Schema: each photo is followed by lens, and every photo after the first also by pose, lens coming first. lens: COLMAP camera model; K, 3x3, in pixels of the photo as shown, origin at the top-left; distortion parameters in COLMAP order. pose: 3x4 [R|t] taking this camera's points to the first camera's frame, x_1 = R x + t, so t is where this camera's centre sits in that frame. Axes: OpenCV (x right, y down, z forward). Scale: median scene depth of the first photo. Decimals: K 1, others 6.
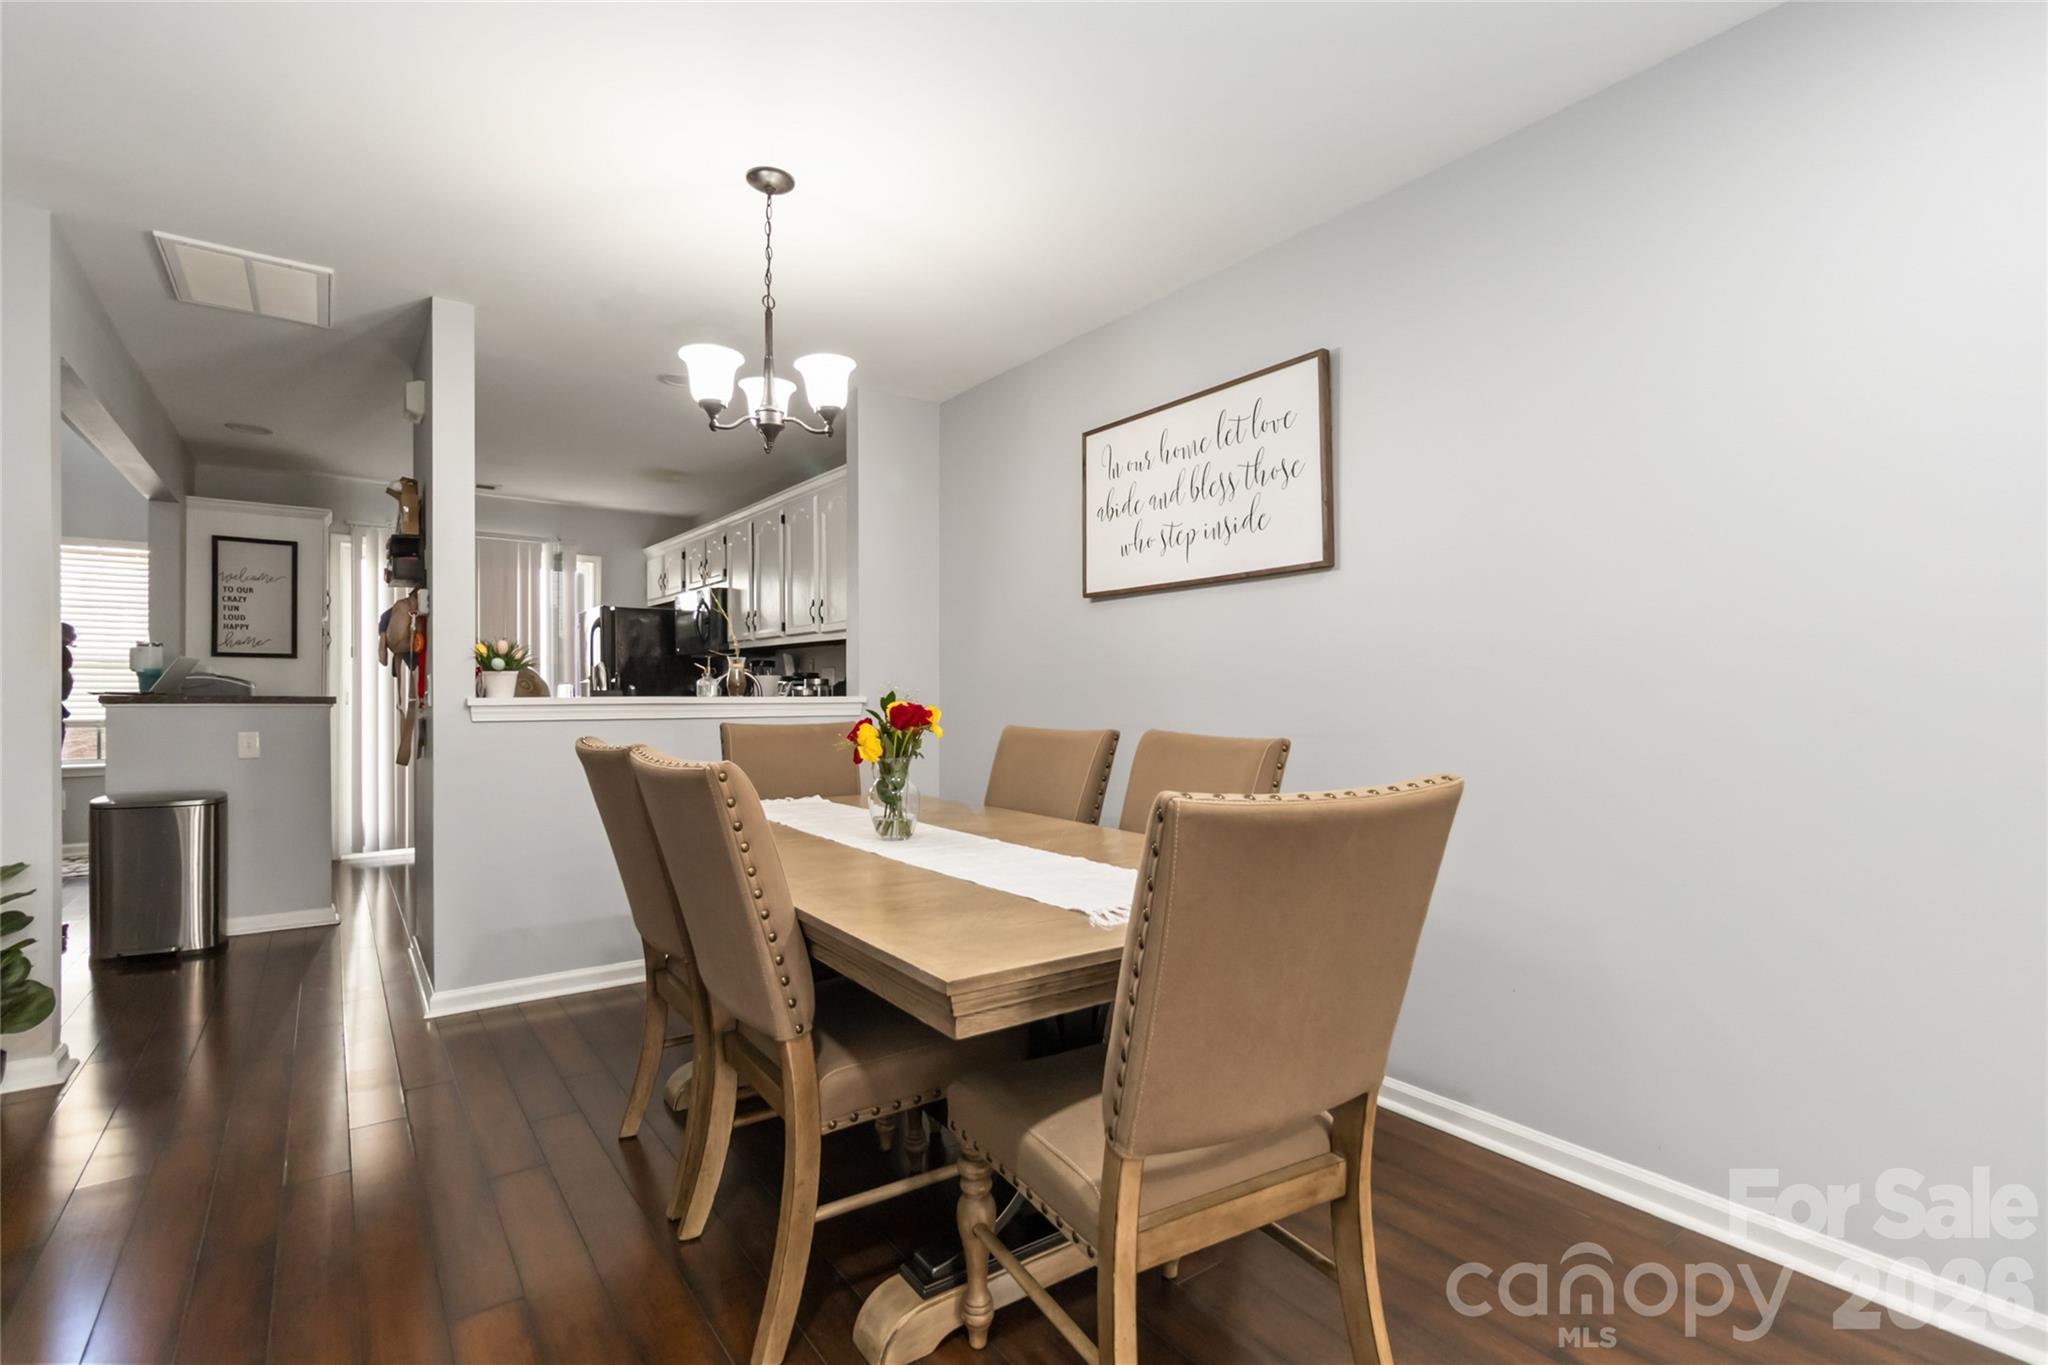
lens RADIAL K [[944.5, 0, 1024.0], [0, 944.5, 682.5], [0, 0, 1]] dist [0.000370, 0.000763]
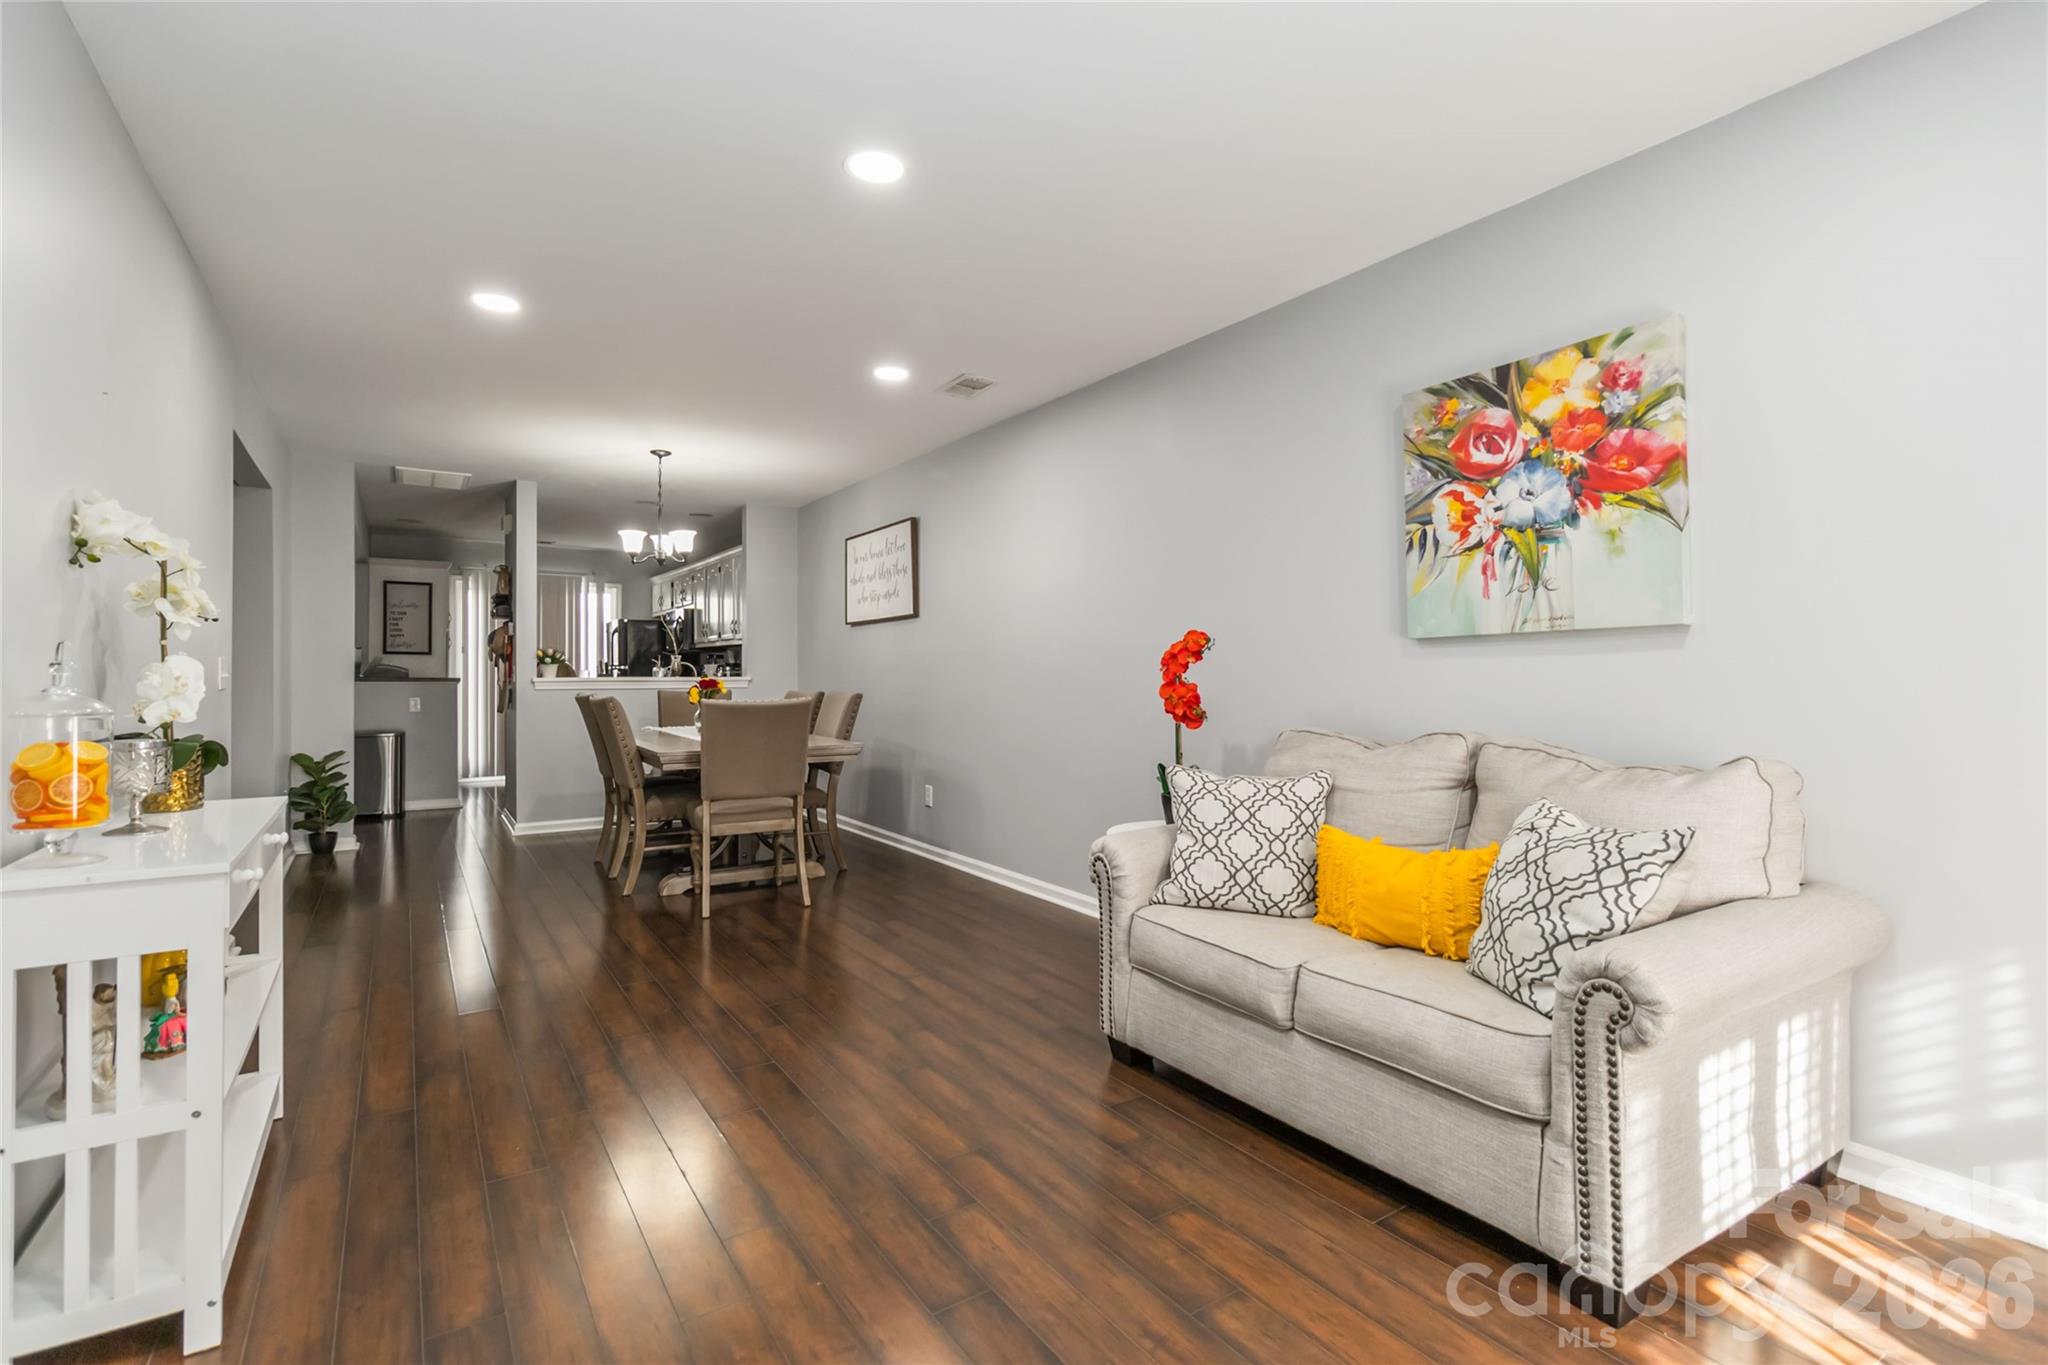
lens RADIAL K [[955.8, 0, 1029.2], [0, 955.8, 655.5], [0, 0, 1]] dist [0.002498, 0.000393]
pose [[0.998445, -0.003700, -0.055618, 0.500967], [0.003163, 0.999947, -0.009748, -0.006835], [0.055651, 0.009557, 0.998405, -0.843026]]
